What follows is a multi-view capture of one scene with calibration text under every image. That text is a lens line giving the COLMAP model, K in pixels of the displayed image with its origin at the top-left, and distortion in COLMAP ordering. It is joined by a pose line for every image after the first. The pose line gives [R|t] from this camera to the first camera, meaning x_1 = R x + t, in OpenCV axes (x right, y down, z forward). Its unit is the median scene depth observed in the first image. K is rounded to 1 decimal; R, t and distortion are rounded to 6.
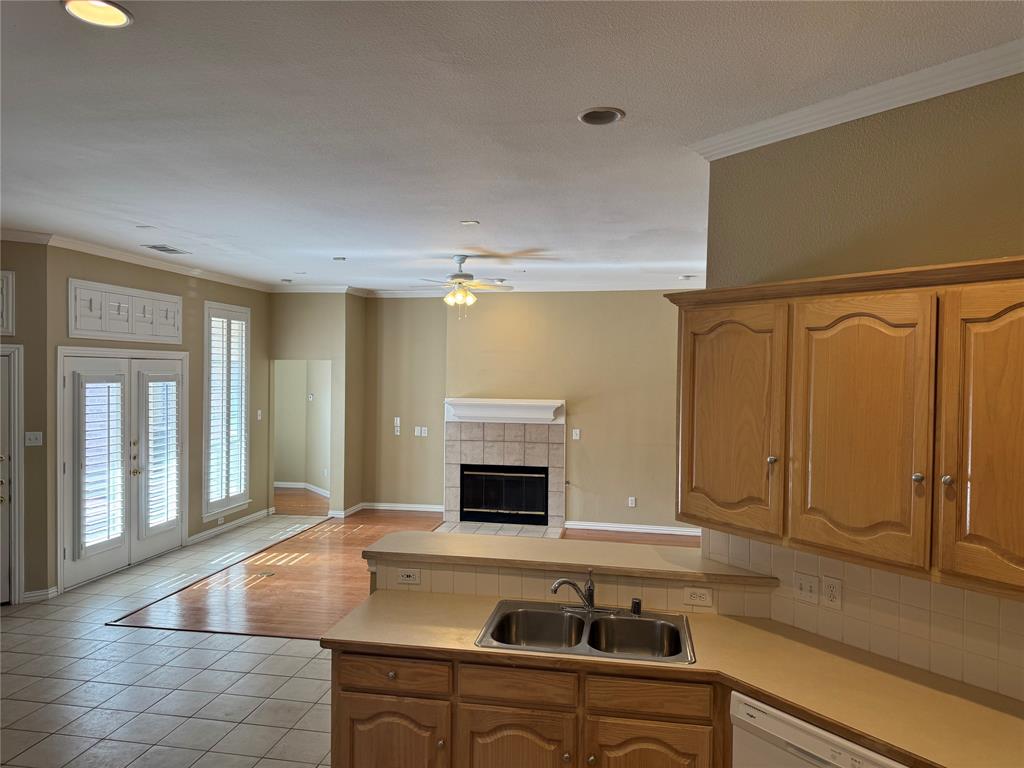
lens RADIAL K [[717.3, 0, 512.0], [0, 717.3, 384.0], [0, 0, 1]] dist [0.124251, -0.154019]
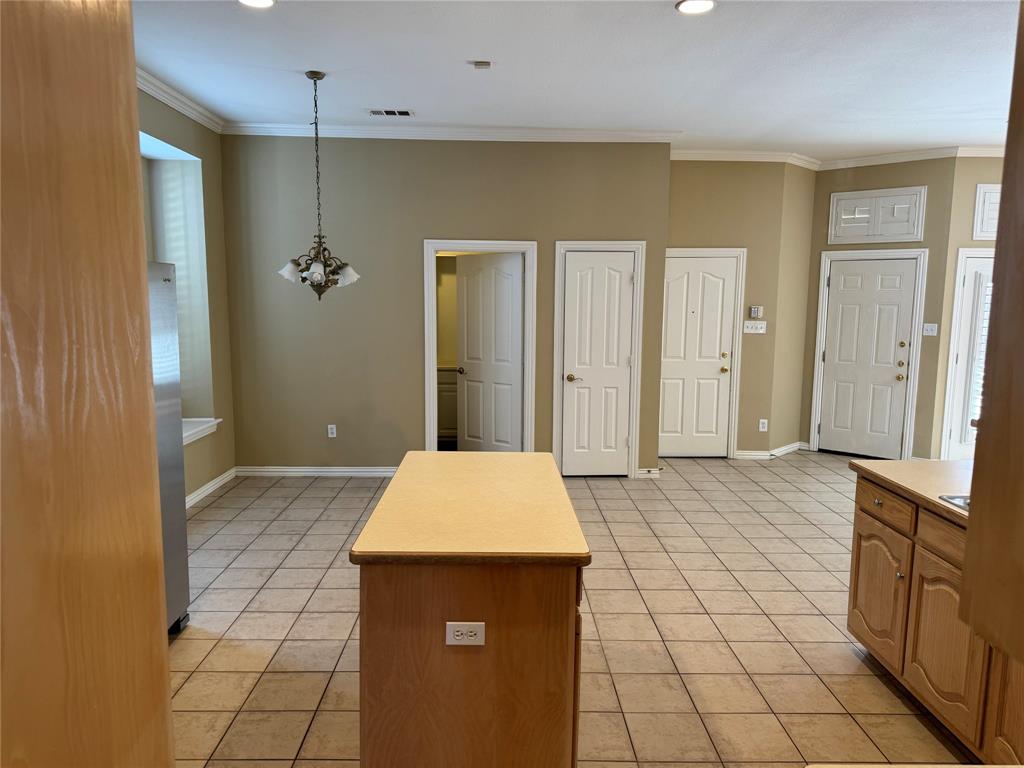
lens RADIAL K [[717.3, 0, 512.0], [0, 717.3, 384.0], [0, 0, 1]] dist [0.124251, -0.154019]
pose [[0.201152, 0.109857, -0.973380, 0.769122], [-0.031266, 0.993905, 0.105712, 0.122868], [0.979061, 0.009170, 0.203361, 0.238050]]
